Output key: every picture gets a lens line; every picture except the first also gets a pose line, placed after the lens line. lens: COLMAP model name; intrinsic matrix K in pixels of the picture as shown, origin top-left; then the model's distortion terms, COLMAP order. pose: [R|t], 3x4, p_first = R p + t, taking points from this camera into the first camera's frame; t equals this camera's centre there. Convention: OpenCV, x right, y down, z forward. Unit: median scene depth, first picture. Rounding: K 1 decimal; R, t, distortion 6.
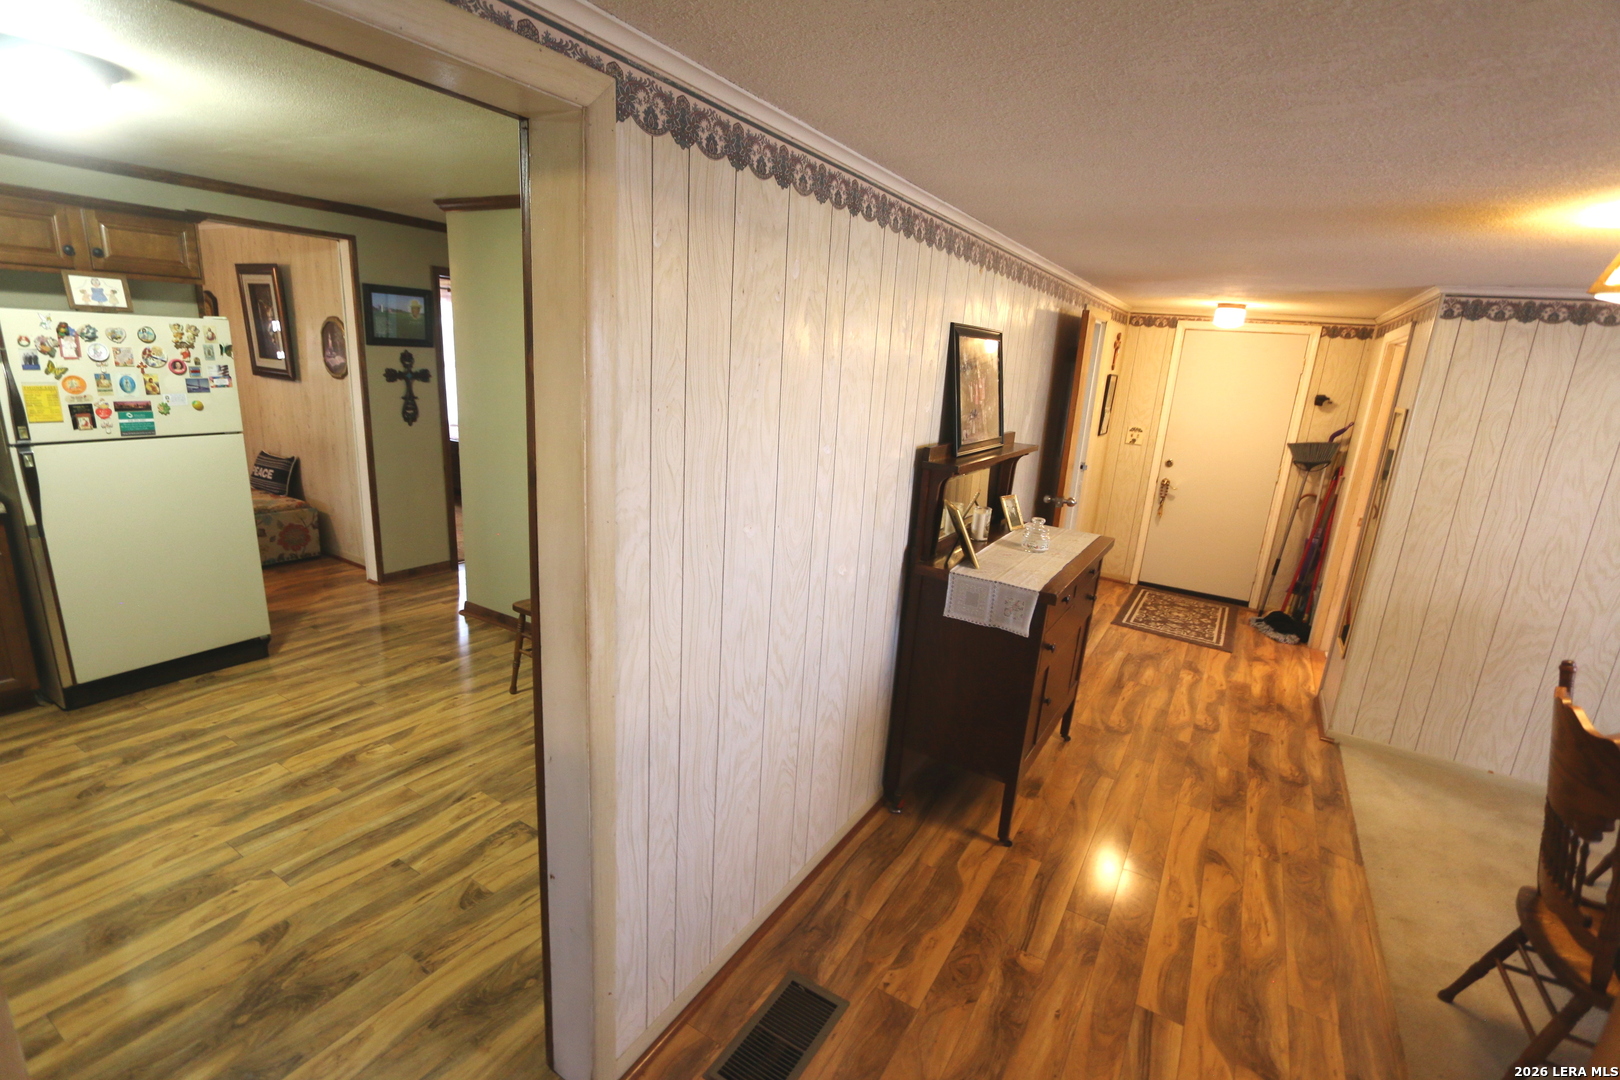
lens RADIAL K [[739.2, 0, 807.2], [0, 739.2, 547.1], [0, 0, 1]] dist [-0.026074, 0.005529]
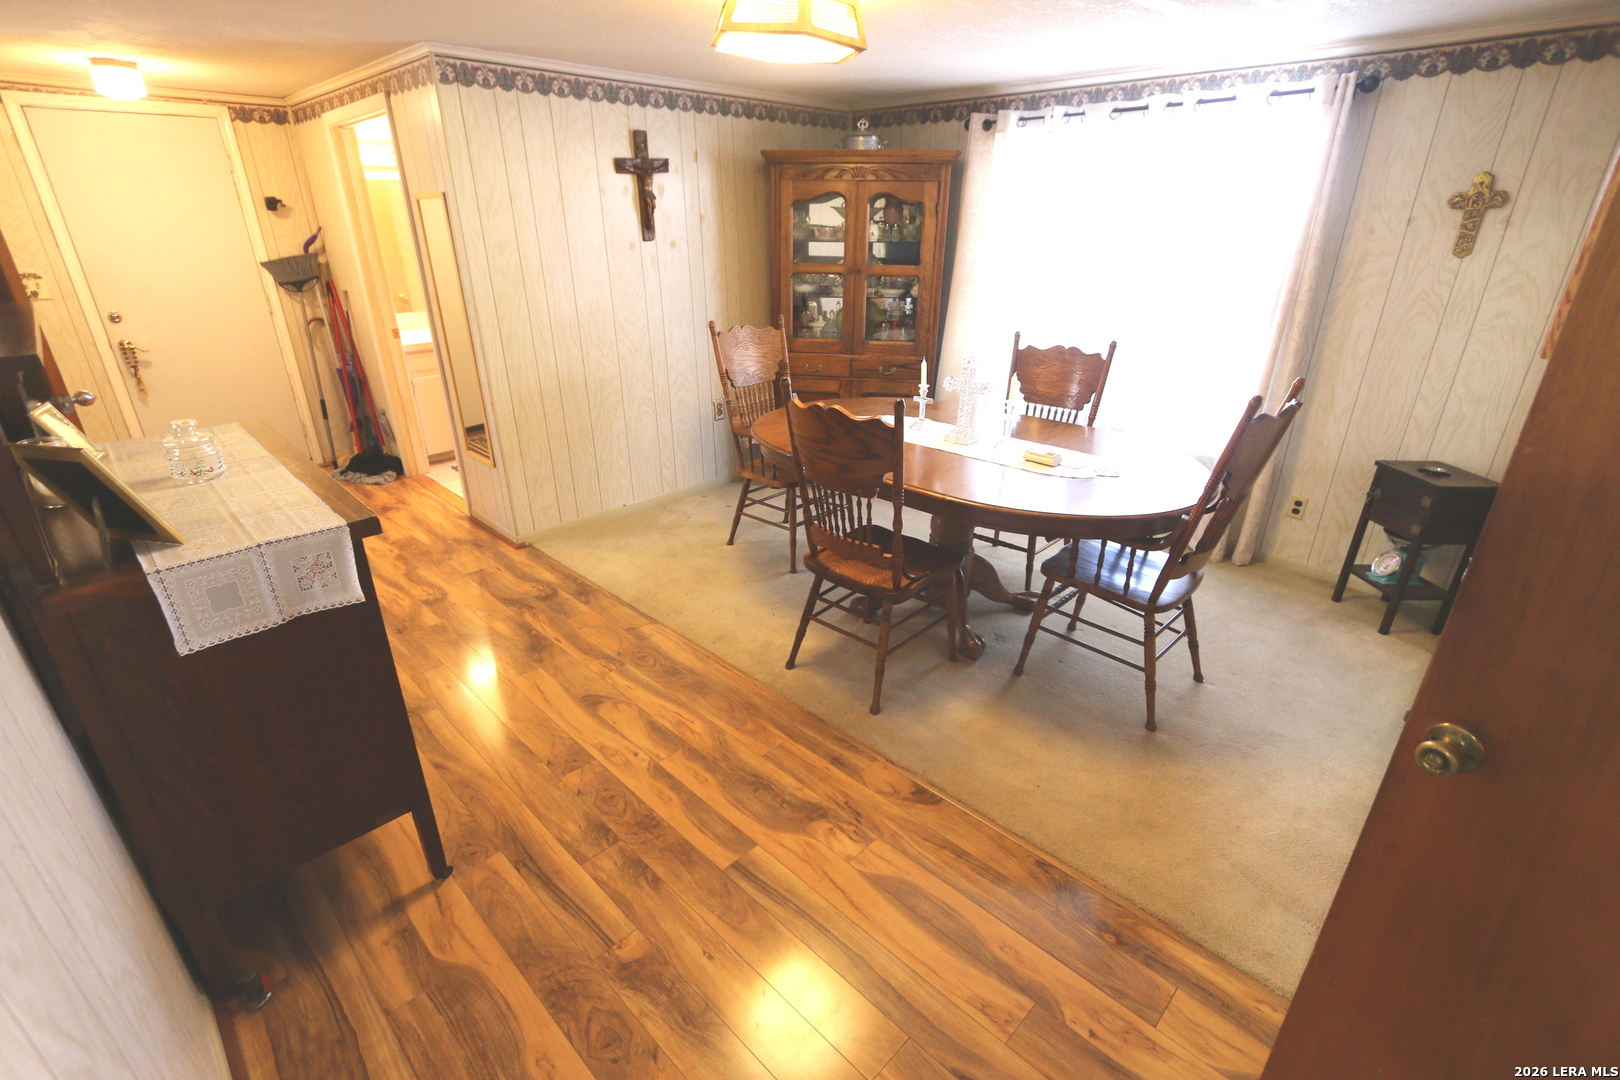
lens RADIAL K [[739.2, 0, 807.2], [0, 739.2, 547.1], [0, 0, 1]] dist [-0.026074, 0.005529]
pose [[0.236574, -0.459086, 0.856314, -0.090317], [0.261885, 0.878843, 0.398813, -0.049730], [-0.935654, 0.129907, 0.328139, 0.380320]]
